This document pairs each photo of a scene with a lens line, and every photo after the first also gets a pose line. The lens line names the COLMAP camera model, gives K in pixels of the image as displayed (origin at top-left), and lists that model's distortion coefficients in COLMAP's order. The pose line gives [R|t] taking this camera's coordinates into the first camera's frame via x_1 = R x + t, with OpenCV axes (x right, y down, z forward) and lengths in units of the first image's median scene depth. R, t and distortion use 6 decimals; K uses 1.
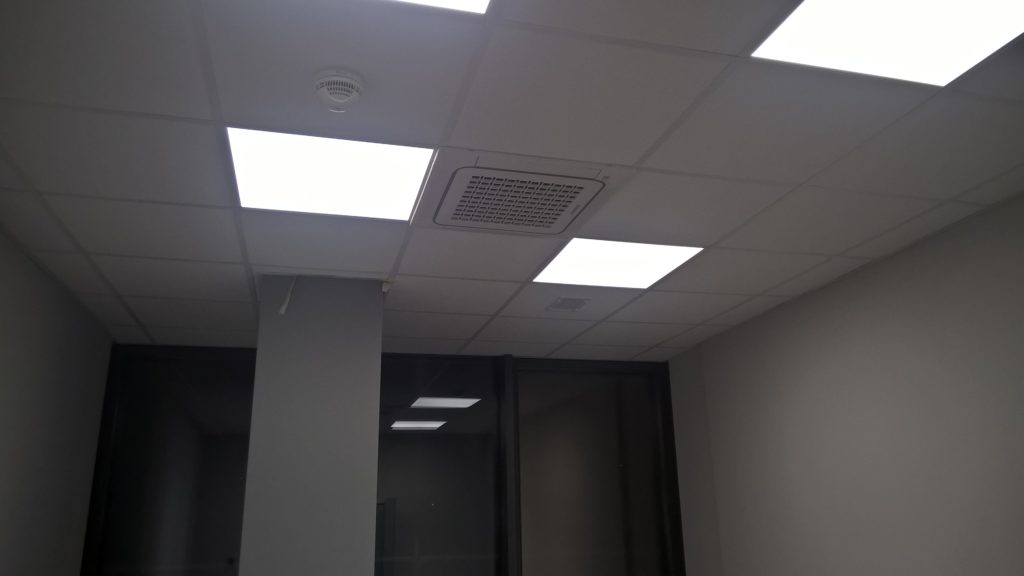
lens RADIAL K [[787.2, 0, 510.8], [0, 787.2, 291.6], [0, 0, 1]] dist [0.013053, 0.003060]
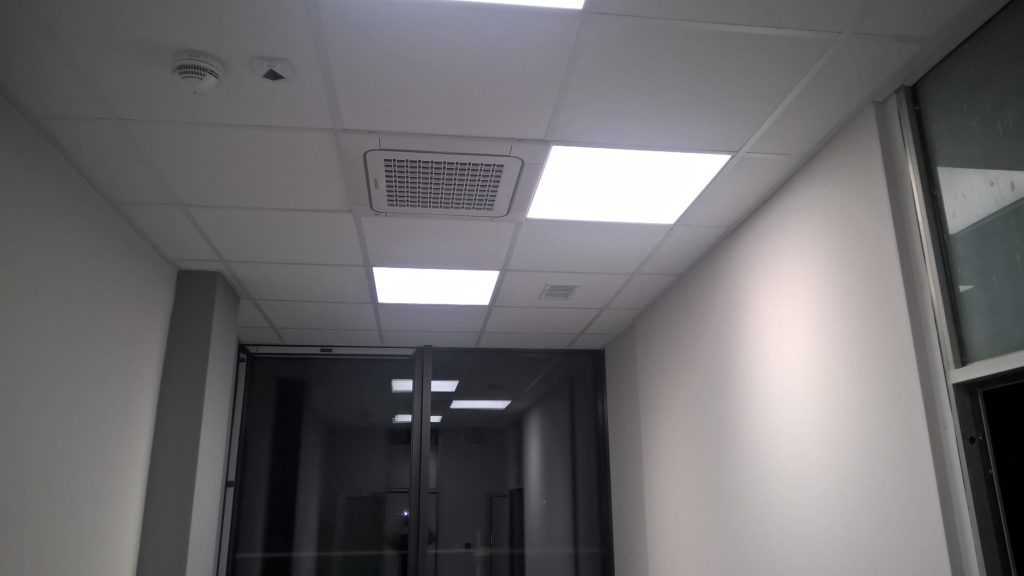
lens RADIAL K [[787.2, 0, 502.1], [0, 787.2, 298.4], [0, 0, 1]] dist [0.013053, 0.003060]
pose [[0.989245, -0.025675, -0.143998, 0.218303], [0.028031, 0.999504, 0.014353, 0.012761], [0.143558, -0.018235, 0.989474, 0.065620]]
